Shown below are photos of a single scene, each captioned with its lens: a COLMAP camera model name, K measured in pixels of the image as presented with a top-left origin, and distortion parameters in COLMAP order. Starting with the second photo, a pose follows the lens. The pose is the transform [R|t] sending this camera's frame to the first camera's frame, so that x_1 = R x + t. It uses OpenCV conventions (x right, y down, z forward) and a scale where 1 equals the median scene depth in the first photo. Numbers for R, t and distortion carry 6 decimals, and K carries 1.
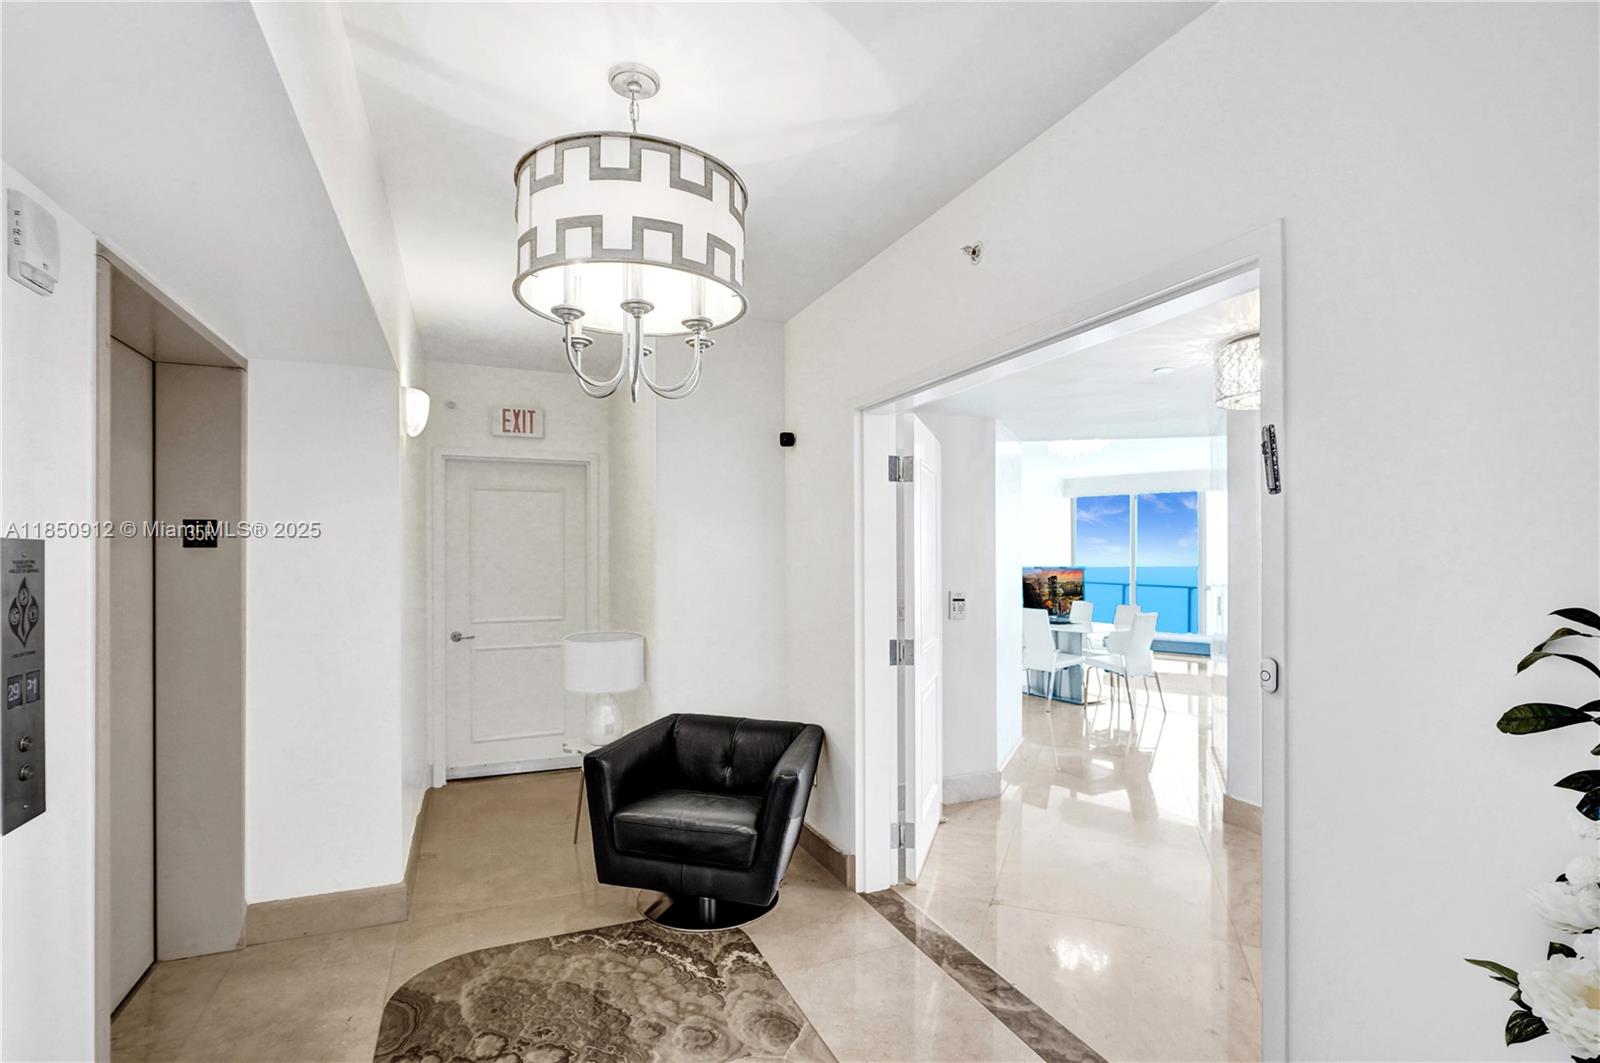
lens RADIAL K [[793.1, 0, 811.0], [0, 793.1, 564.6], [0, 0, 1]] dist [-0.003948, 0.000791]
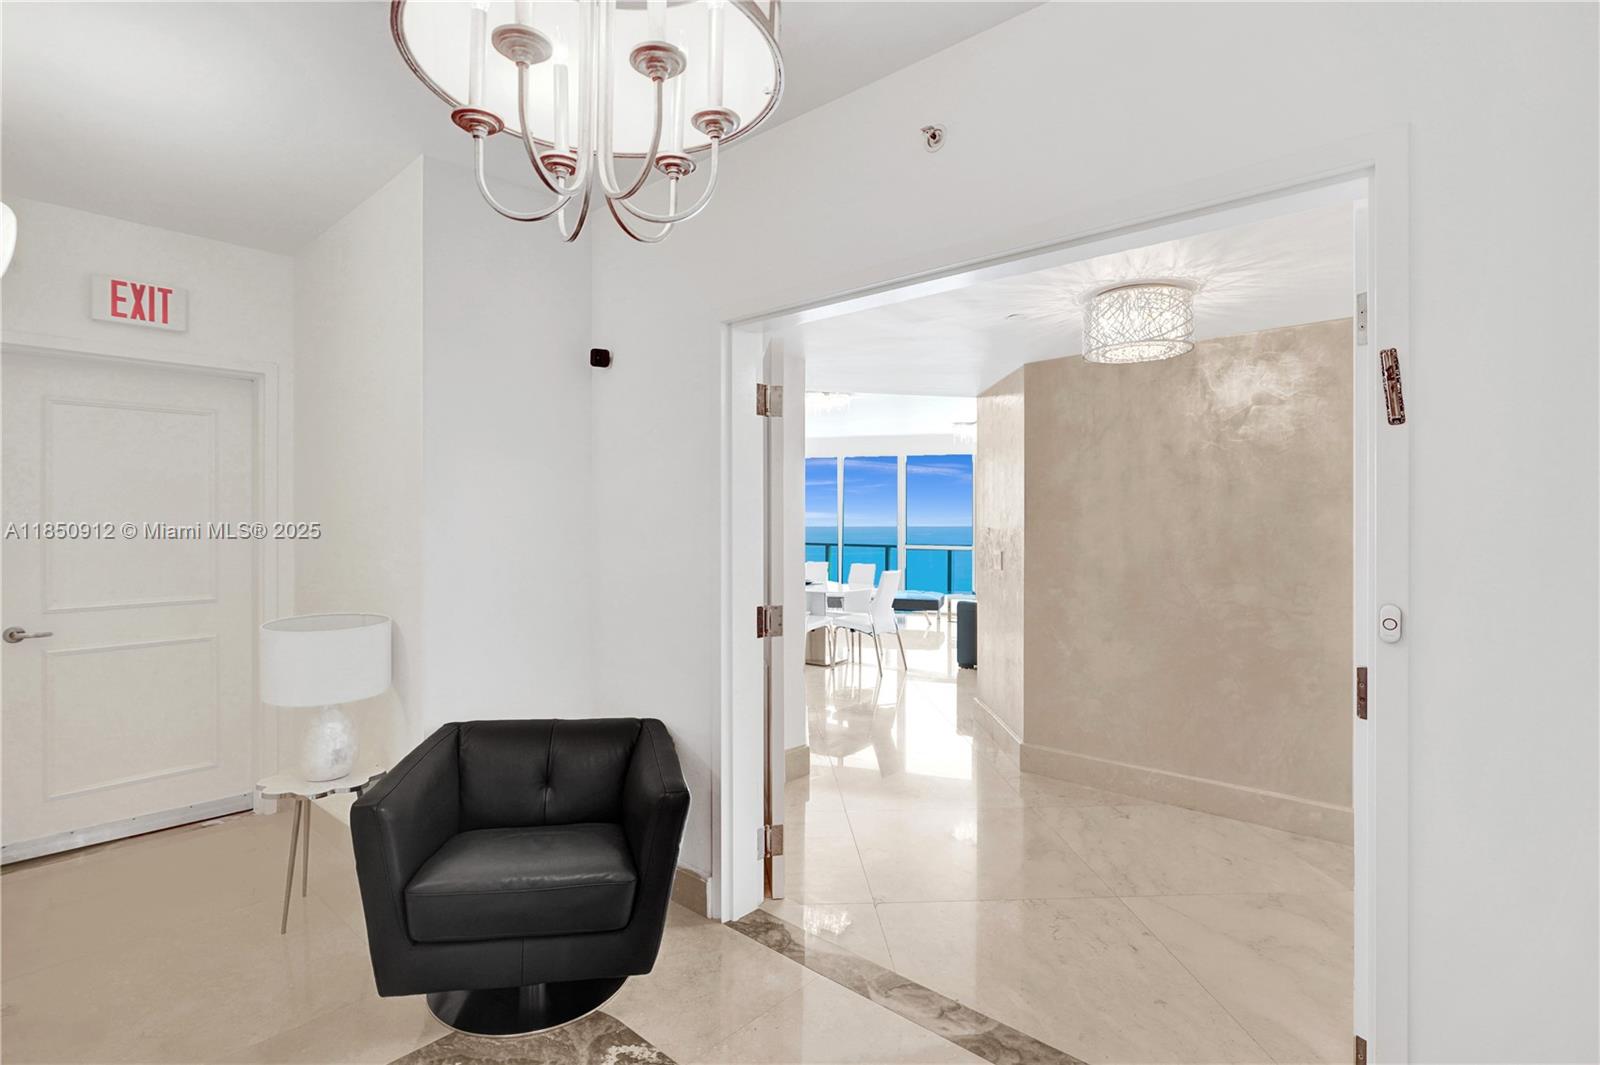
lens RADIAL K [[793.1, 0, 798.0], [0, 793.1, 528.0], [0, 0, 1]] dist [-0.003948, 0.000791]
pose [[0.904111, -0.002531, 0.427291, -0.213791], [0.004142, 0.999987, -0.002841, 0.014876], [-0.427278, 0.004338, 0.904110, 0.235367]]
